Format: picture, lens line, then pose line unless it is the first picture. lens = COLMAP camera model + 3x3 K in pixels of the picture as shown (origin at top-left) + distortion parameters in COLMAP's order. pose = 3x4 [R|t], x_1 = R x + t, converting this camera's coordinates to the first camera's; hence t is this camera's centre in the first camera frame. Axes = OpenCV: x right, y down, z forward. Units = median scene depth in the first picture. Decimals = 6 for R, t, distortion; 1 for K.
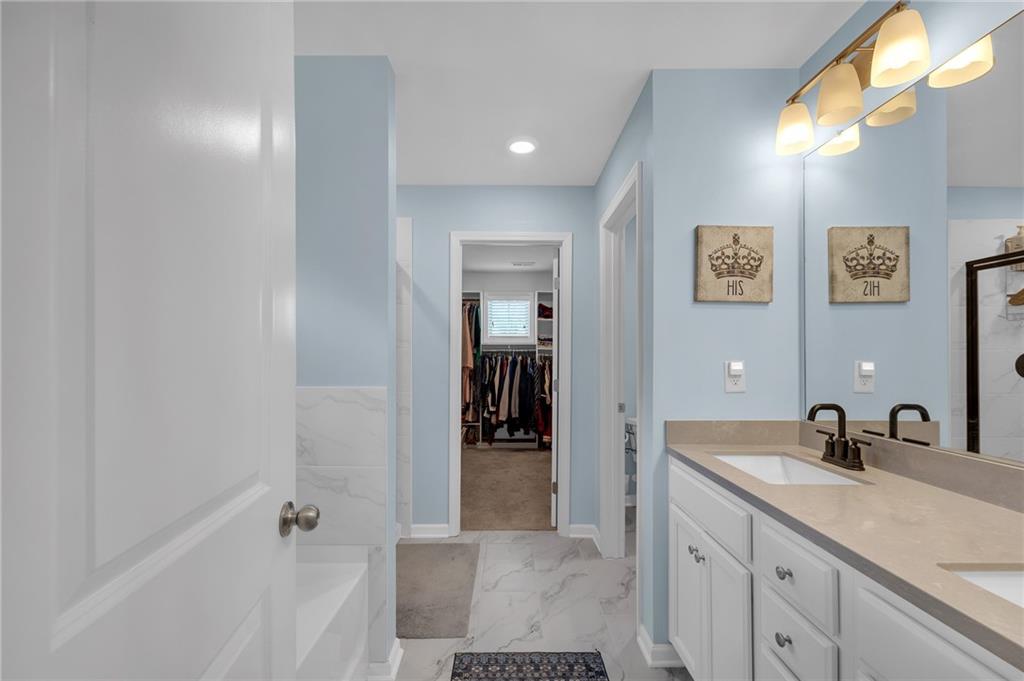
lens RADIAL K [[457.0, 0, 509.8], [0, 457.0, 347.0], [0, 0, 1]] dist [0.001230, 0.000075]
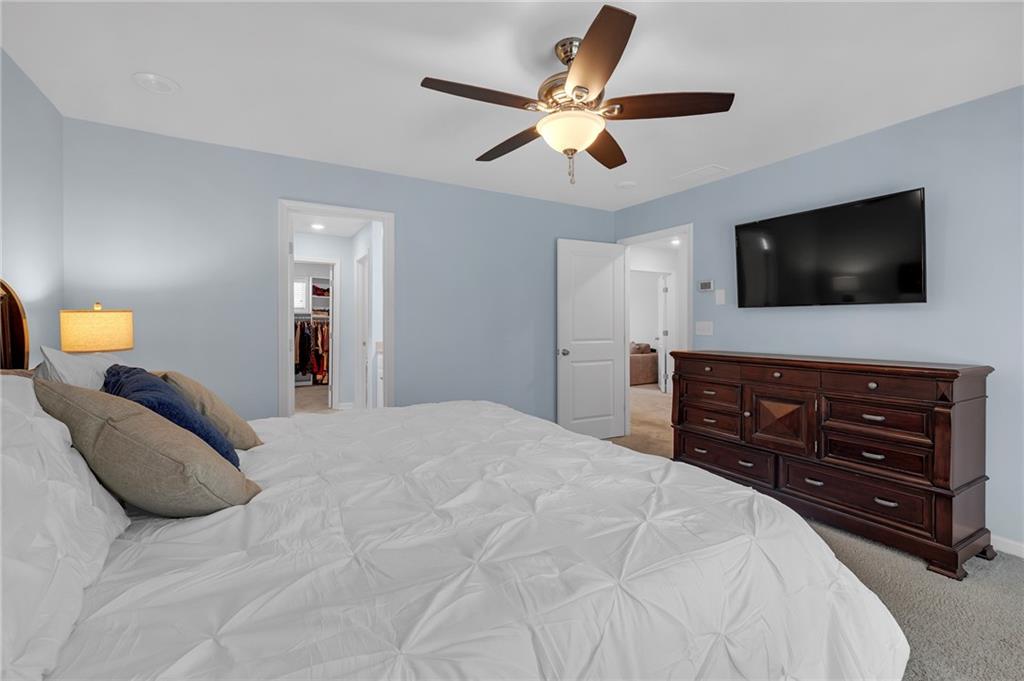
lens RADIAL K [[457.0, 0, 509.8], [0, 457.0, 330.5], [0, 0, 1]] dist [0.001230, 0.000075]
pose [[0.873290, -0.004610, 0.487178, -0.104174], [-0.011084, 0.999508, 0.029326, -0.001559], [-0.487074, -0.031010, 0.872810, -0.609066]]
